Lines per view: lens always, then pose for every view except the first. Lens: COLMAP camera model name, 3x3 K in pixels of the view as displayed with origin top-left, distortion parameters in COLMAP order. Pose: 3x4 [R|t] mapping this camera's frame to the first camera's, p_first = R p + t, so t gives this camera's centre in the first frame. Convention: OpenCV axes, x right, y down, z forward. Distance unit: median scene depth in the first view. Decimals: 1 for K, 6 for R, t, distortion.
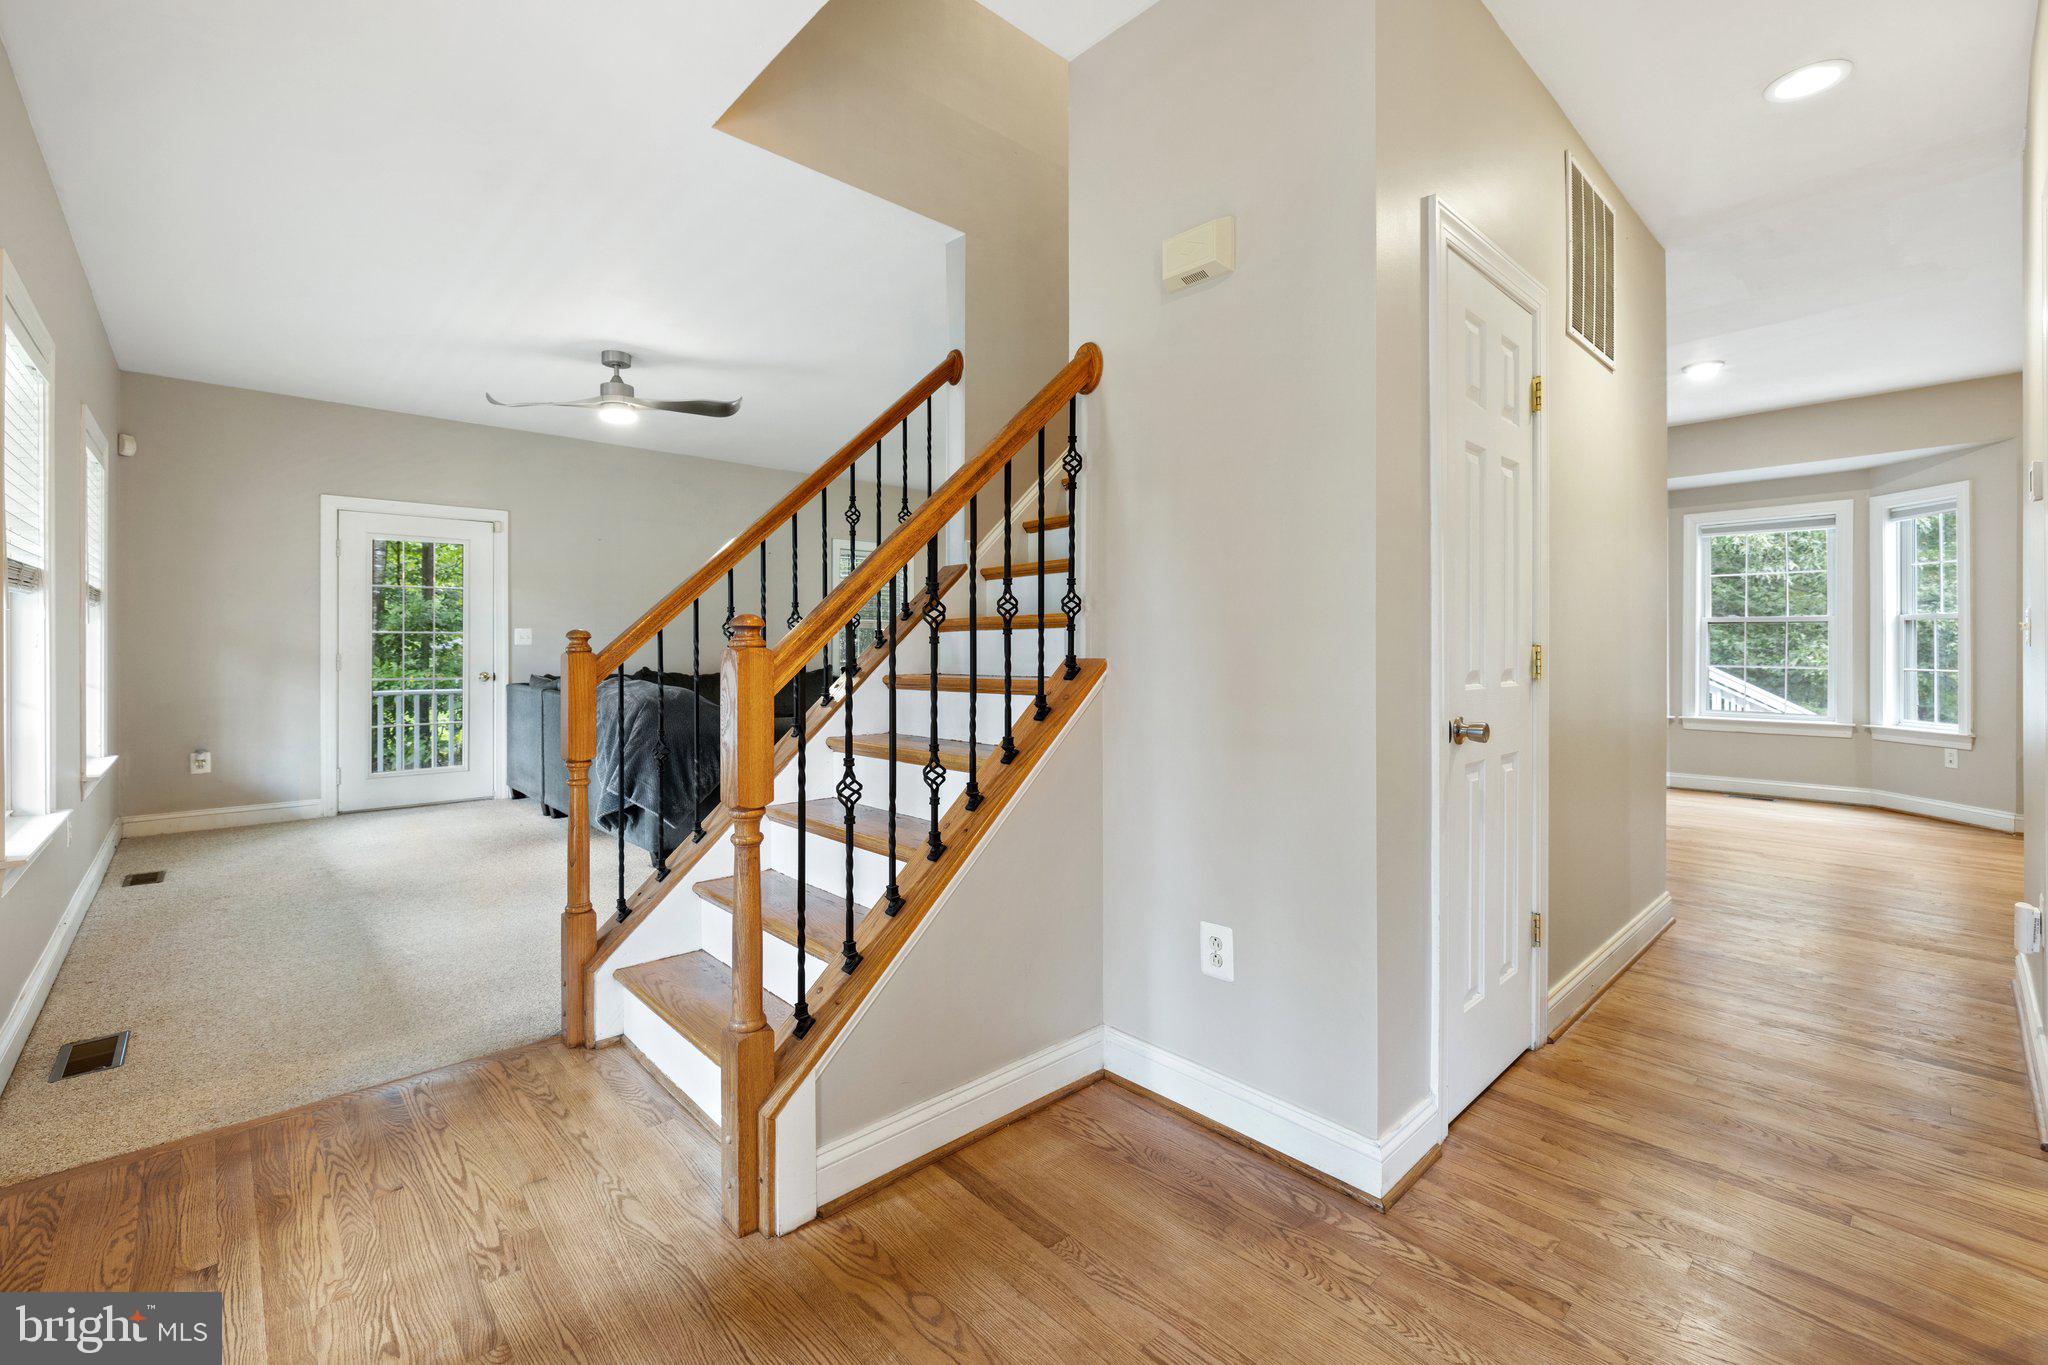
lens RADIAL K [[870.7, 0, 1004.5], [0, 870.7, 645.0], [0, 0, 1]] dist [-0.000013, -0.000613]
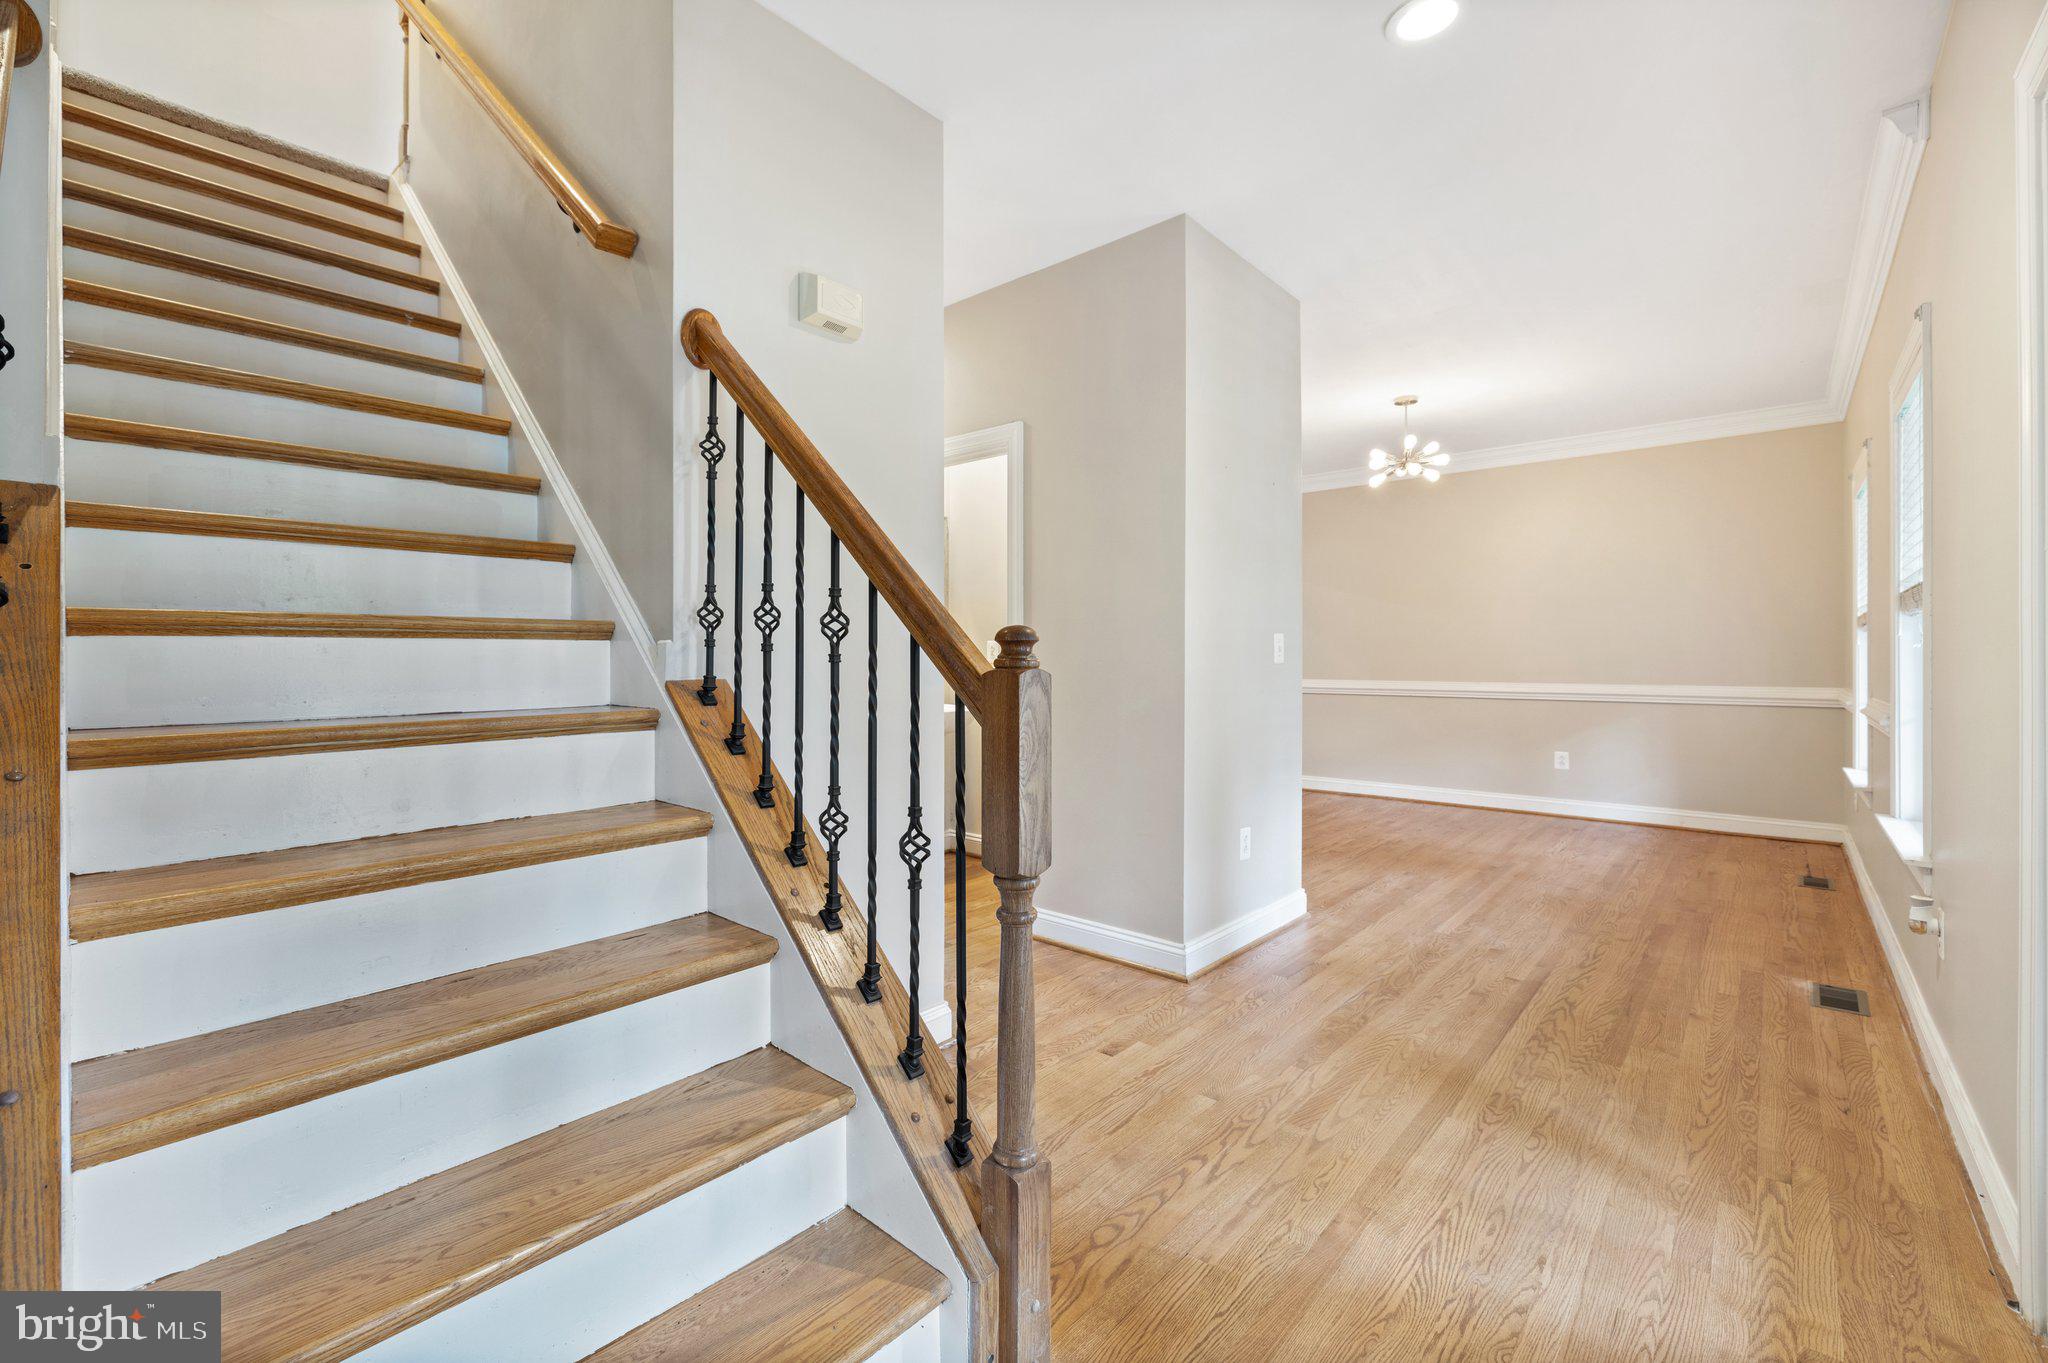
lens RADIAL K [[856.5, 0, 1001.2], [0, 856.5, 665.0], [0, 0, 1]] dist [-0.002312, -0.000256]
pose [[-0.104118, -0.004639, 0.994554, -0.916522], [-0.001812, 0.999988, 0.004475, -0.003630], [-0.994563, -0.001337, -0.104126, 0.956030]]
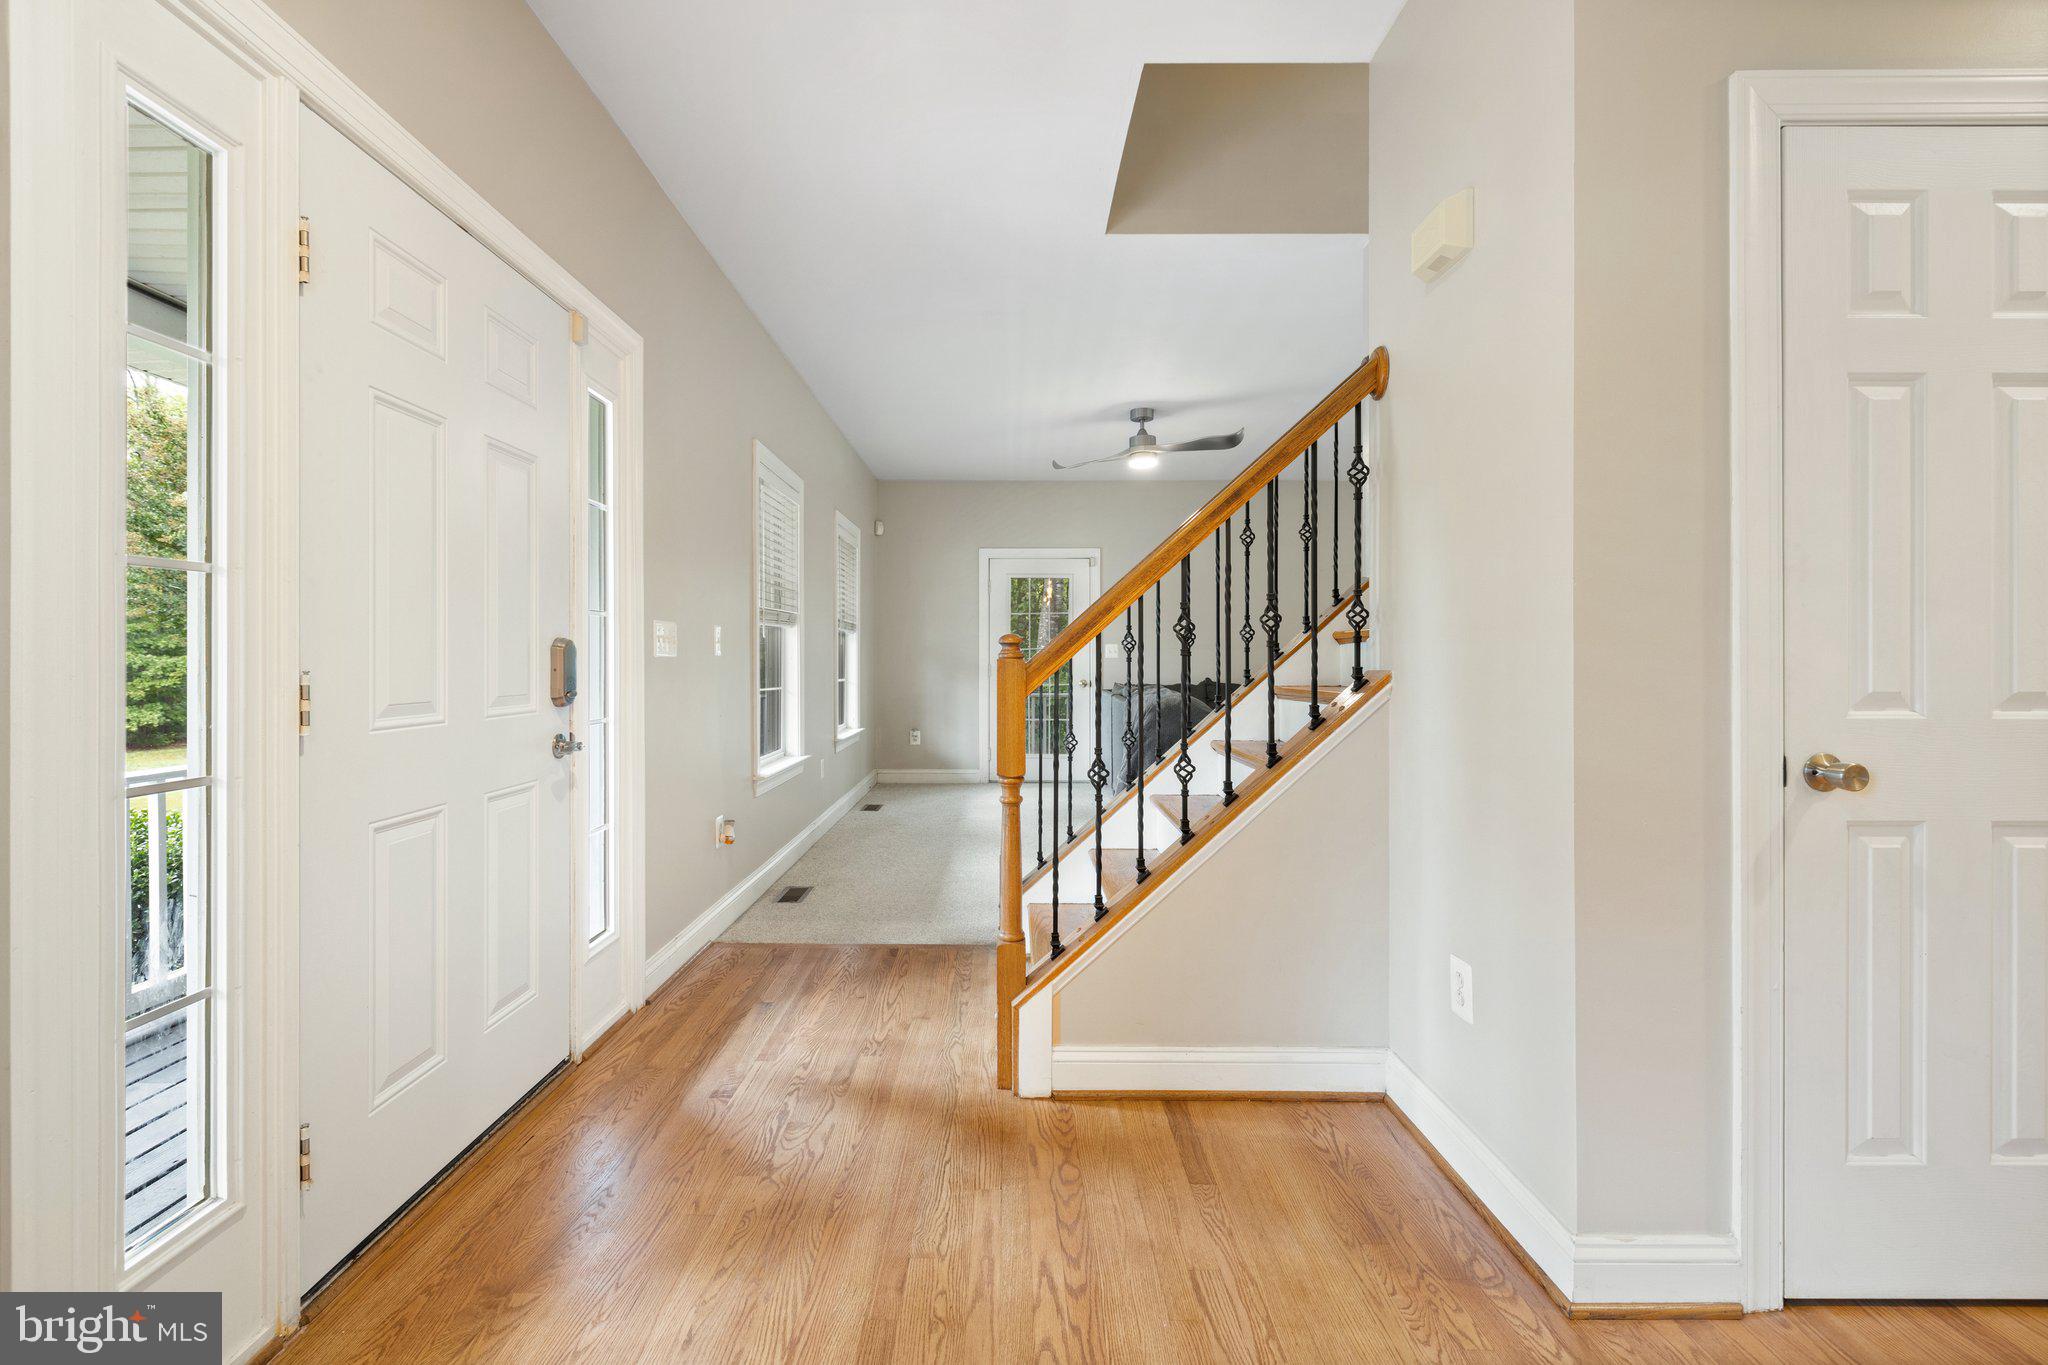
lens RADIAL K [[884.4, 0, 1002.3], [0, 884.4, 658.3], [0, 0, 1]] dist [0.001262, 0.000461]
pose [[0.737959, 0.001084, -0.674844, 0.543064], [-0.001706, 0.999999, -0.000260, 0.003204], [0.674843, 0.001343, 0.737960, -0.020370]]
